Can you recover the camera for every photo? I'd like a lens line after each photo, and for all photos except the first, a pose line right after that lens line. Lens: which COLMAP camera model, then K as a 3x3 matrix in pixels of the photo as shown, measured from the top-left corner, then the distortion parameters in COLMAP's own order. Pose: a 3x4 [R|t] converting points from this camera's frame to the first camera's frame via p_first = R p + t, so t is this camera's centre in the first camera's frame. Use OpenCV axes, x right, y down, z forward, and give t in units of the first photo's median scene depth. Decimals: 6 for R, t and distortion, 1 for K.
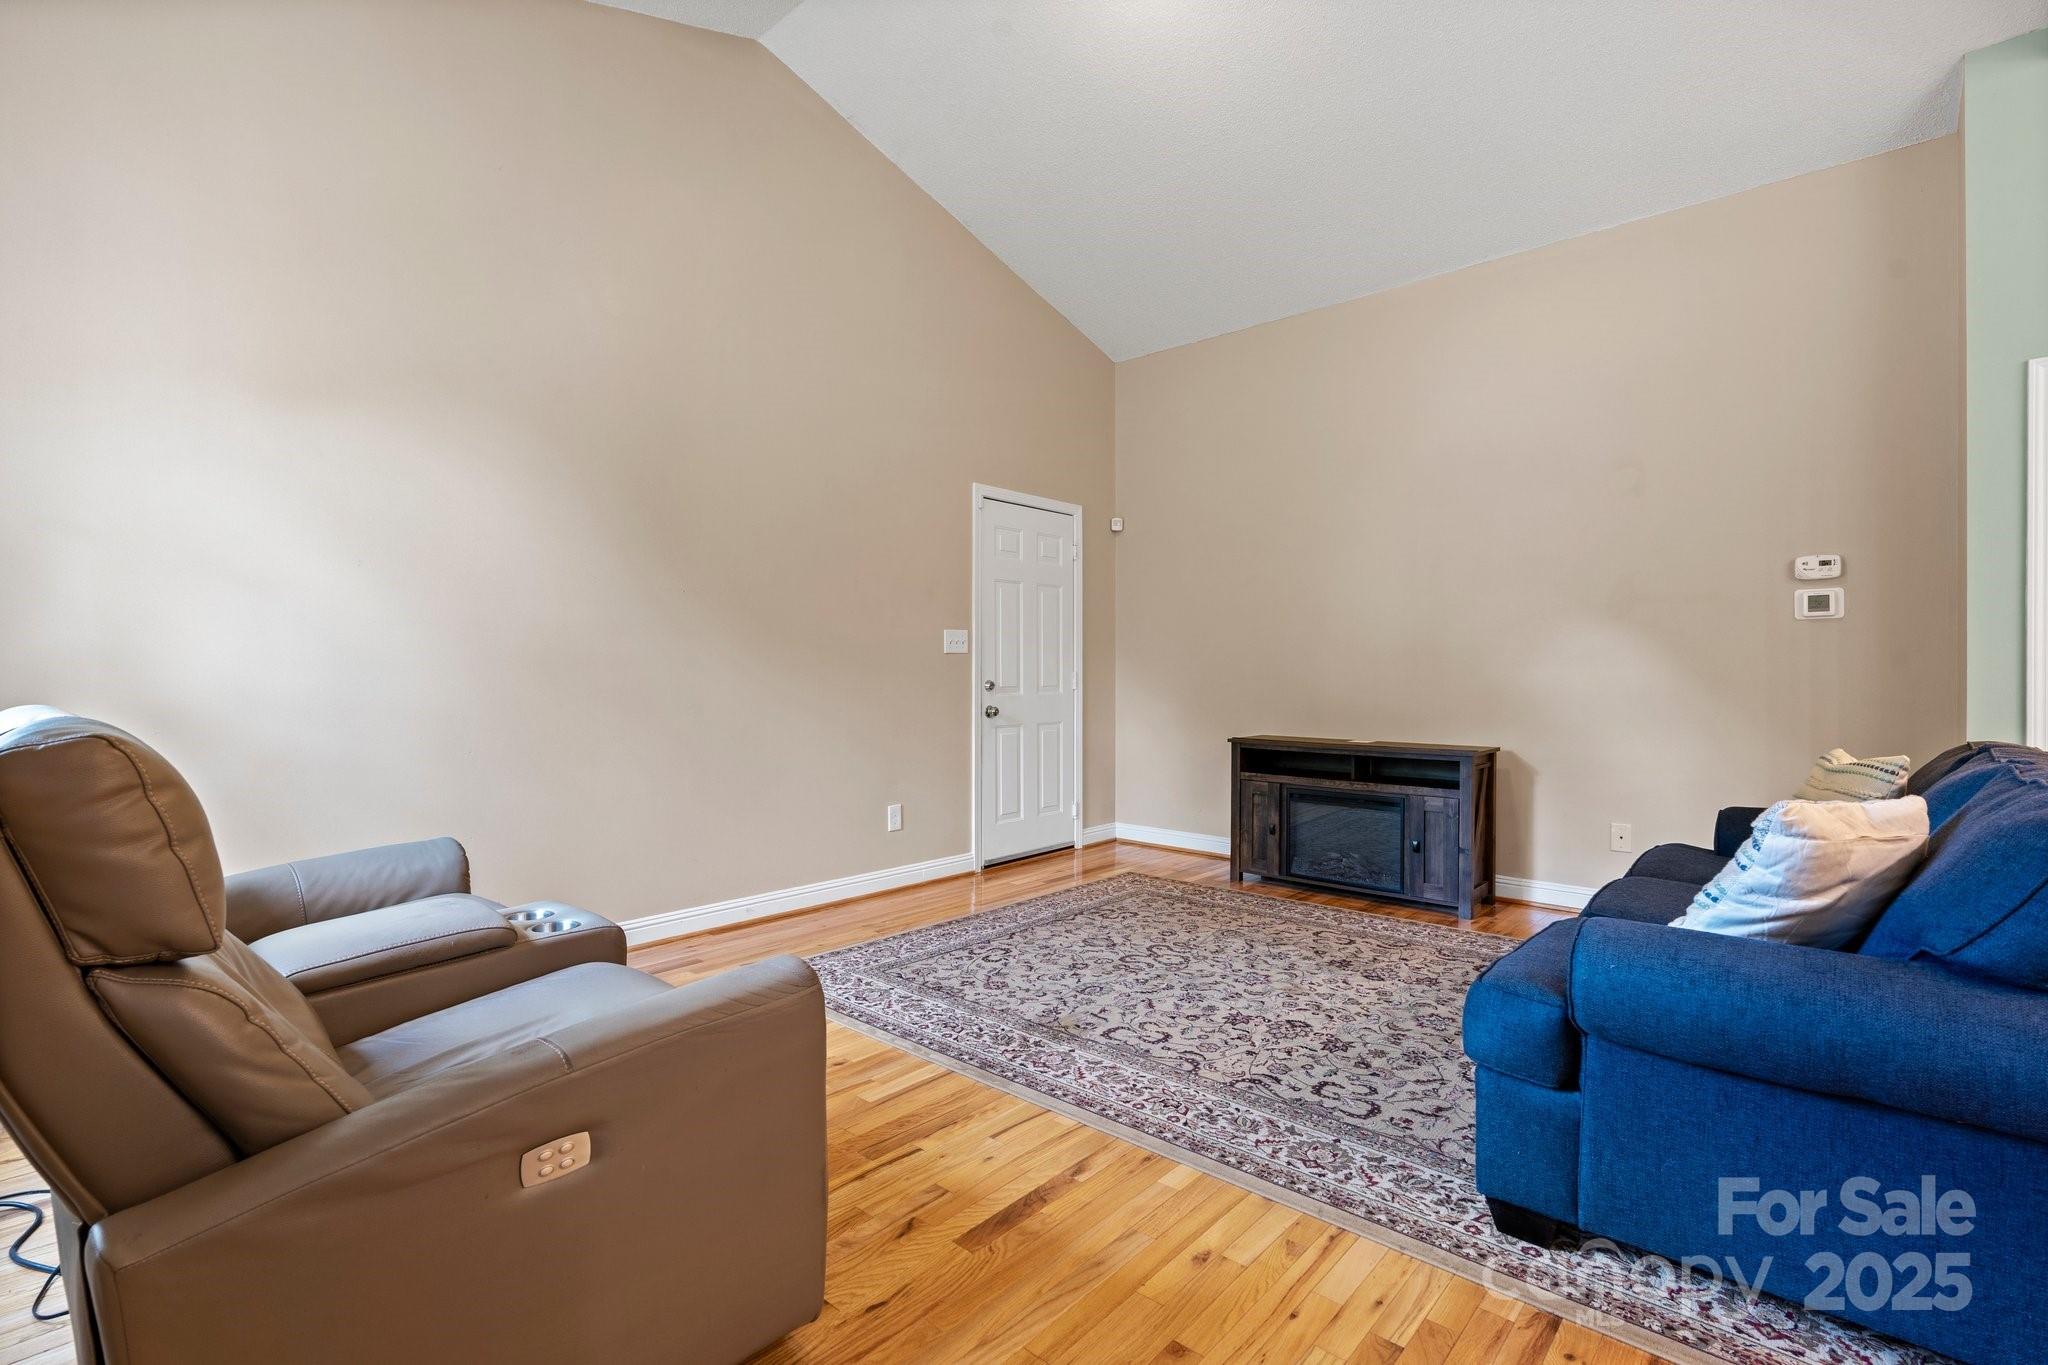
lens RADIAL K [[941.7, 0, 1024.0], [0, 941.7, 682.5], [0, 0, 1]] dist [-0.012142, -0.000068]
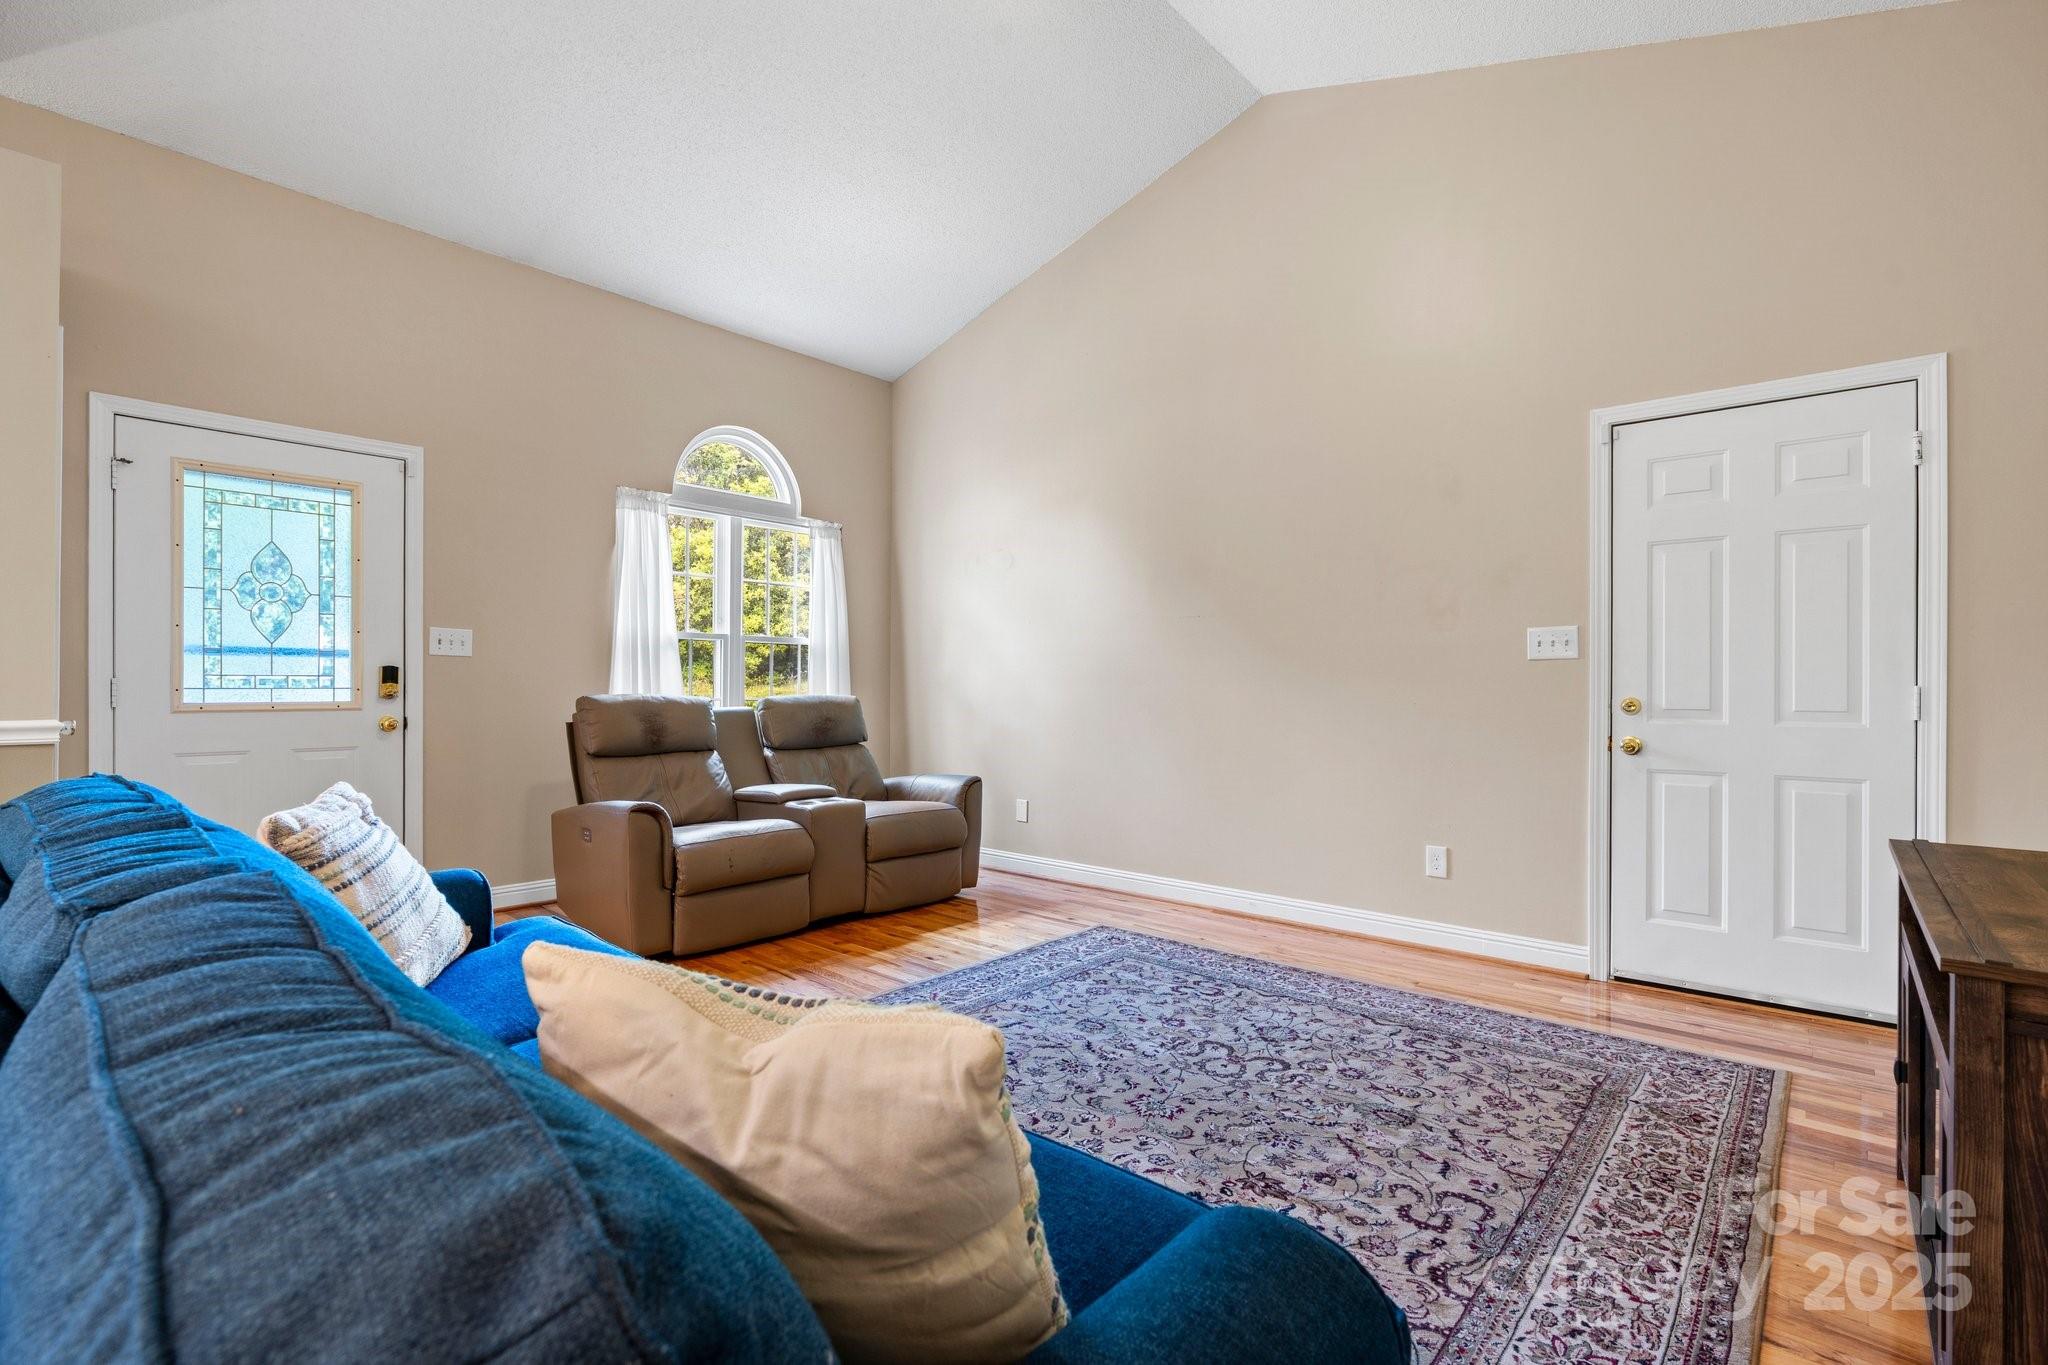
lens RADIAL K [[941.7, 0, 1024.0], [0, 941.7, 682.5], [0, 0, 1]] dist [-0.012142, -0.000068]
pose [[0.003673, -0.004444, -0.999983, 0.878836], [-0.020028, 0.999789, -0.004517, -0.002012], [0.999793, 0.020045, 0.003583, 0.817061]]
